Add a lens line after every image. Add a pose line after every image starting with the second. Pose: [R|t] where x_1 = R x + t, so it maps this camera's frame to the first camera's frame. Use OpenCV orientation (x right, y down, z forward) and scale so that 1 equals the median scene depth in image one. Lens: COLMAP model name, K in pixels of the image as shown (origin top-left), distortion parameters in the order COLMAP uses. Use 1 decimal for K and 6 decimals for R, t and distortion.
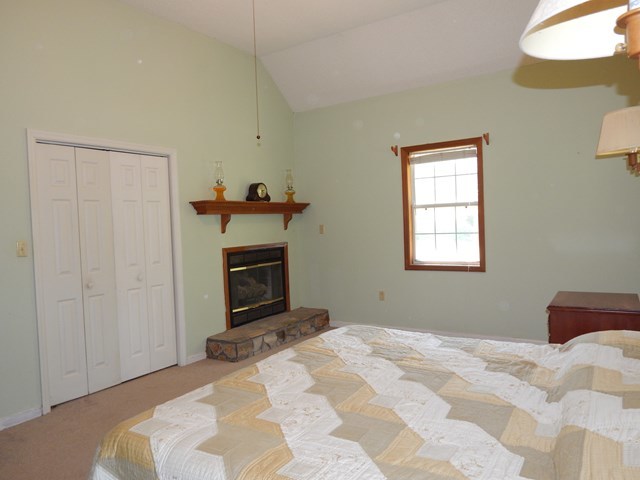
lens RADIAL K [[464.3, 0, 320.2], [0, 464.3, 240.7], [0, 0, 1]] dist [0.009024, 0.000754]
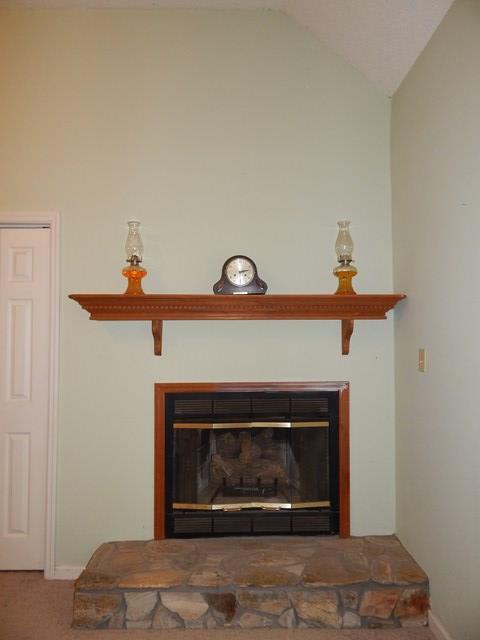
lens RADIAL K [[422.2, 0, 239.8], [0, 422.2, 324.3], [0, 0, 1]] dist [0.015161, -0.008102]
pose [[0.563772, 0.017724, -0.825741, 0.237398], [-0.050169, 0.998659, -0.012817, -0.048287], [0.824406, 0.048652, 0.563904, 0.766592]]
